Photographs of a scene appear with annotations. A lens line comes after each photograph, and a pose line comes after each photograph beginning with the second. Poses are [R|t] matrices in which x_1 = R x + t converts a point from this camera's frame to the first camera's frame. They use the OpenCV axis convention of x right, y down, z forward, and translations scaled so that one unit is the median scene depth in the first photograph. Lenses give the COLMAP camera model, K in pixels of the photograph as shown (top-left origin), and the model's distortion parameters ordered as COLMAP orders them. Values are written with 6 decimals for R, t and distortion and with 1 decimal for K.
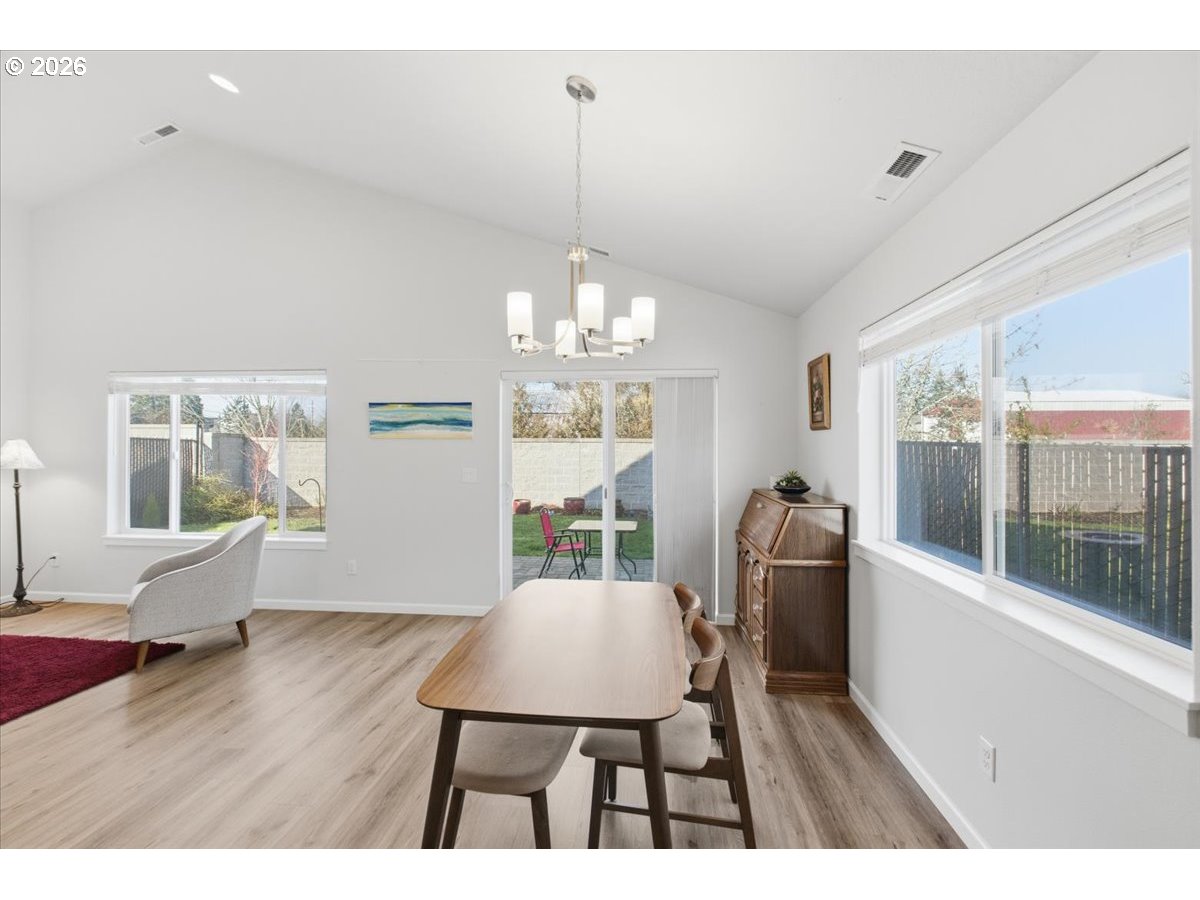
lens RADIAL K [[513.4, 0, 601.6], [0, 513.4, 436.6], [0, 0, 1]] dist [-0.000260, -0.000070]
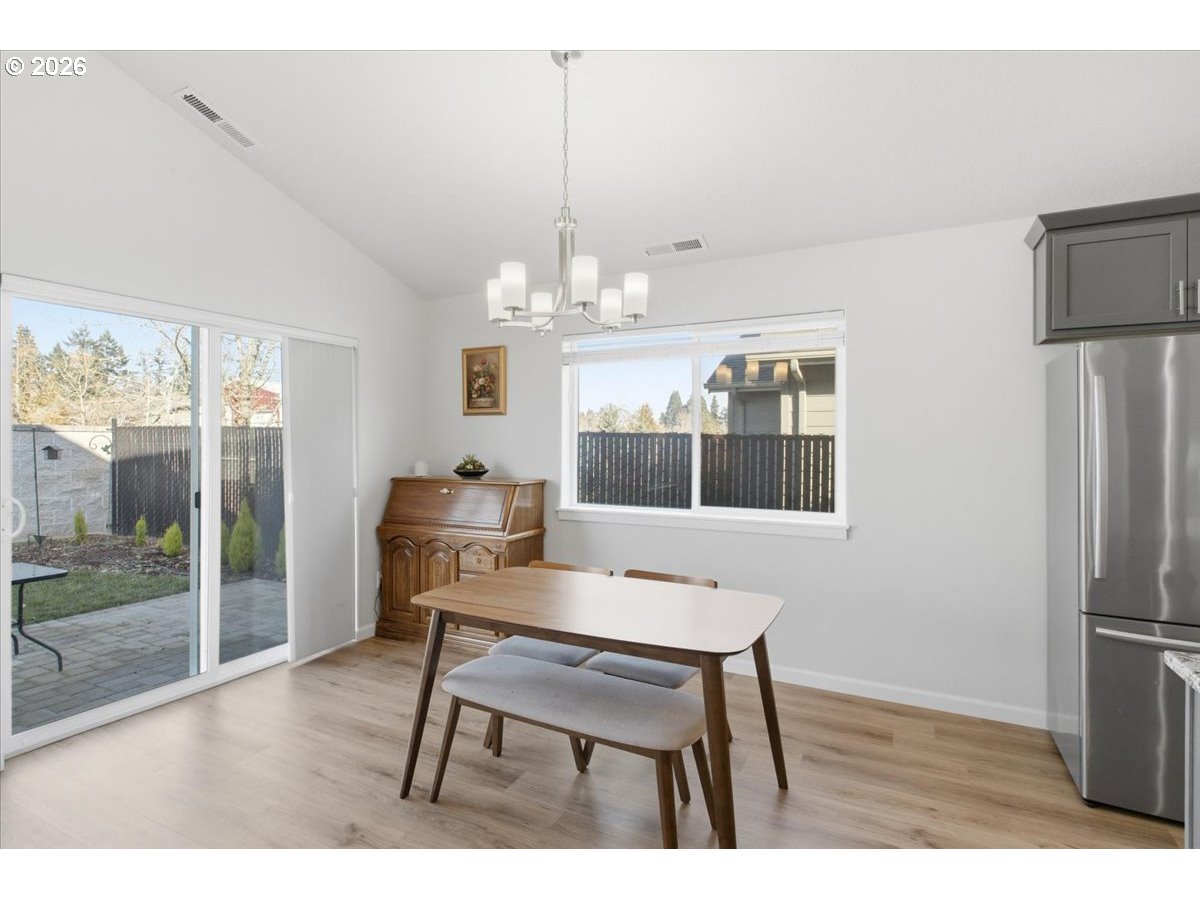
lens RADIAL K [[600.8, 0, 606.9], [0, 600.8, 445.3], [0, 0, 1]] dist [0.003801, -0.000892]
pose [[0.360356, -0.003831, 0.932807, -0.661935], [-0.019920, 0.999732, 0.011801, 0.029569], [-0.932602, -0.022834, 0.360184, 0.322156]]
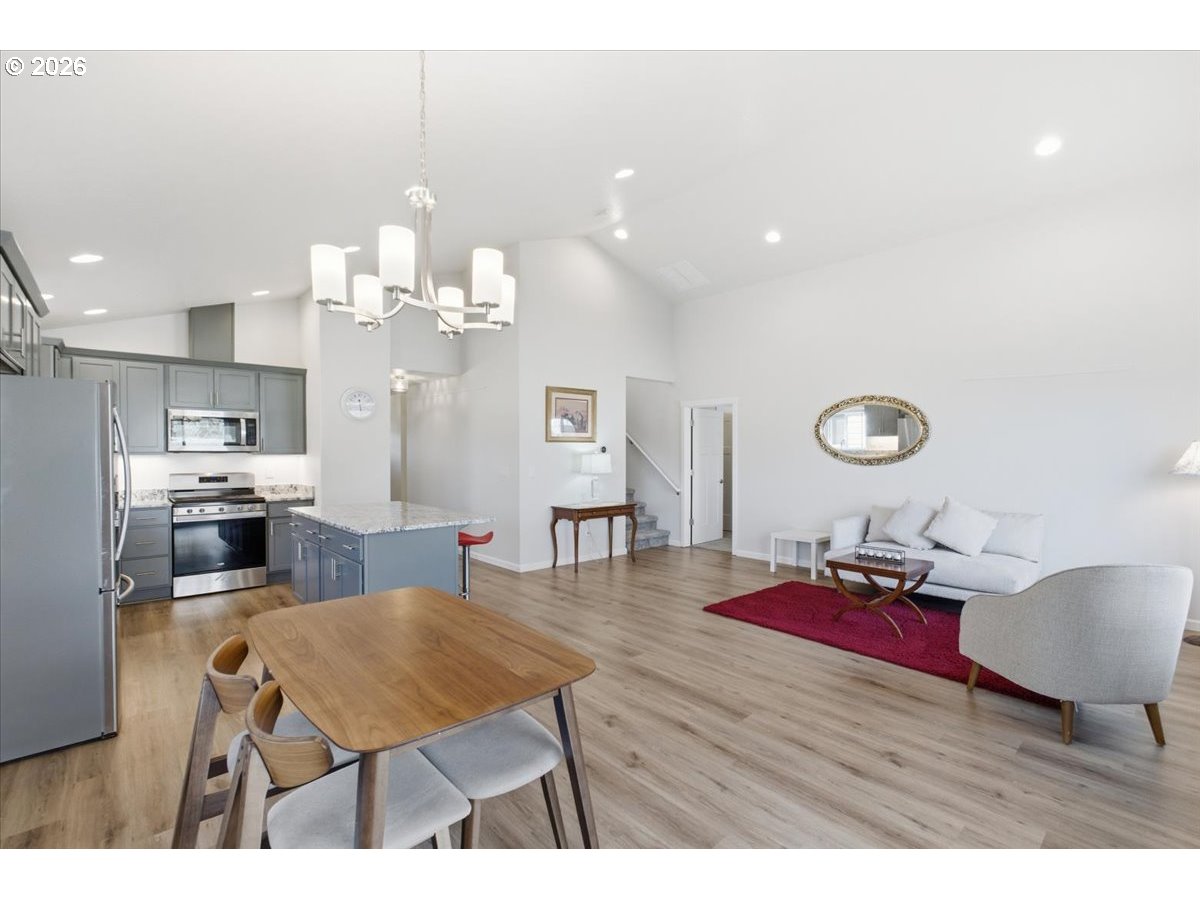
lens RADIAL K [[540.3, 0, 603.7], [0, 540.3, 459.1], [0, 0, 1]] dist [0.002698, 0.000286]
pose [[-0.672798, 0.009674, -0.739763, 0.243299], [0.012946, 0.999915, 0.001302, 0.032102], [0.739713, -0.008701, -0.672866, 1.103842]]
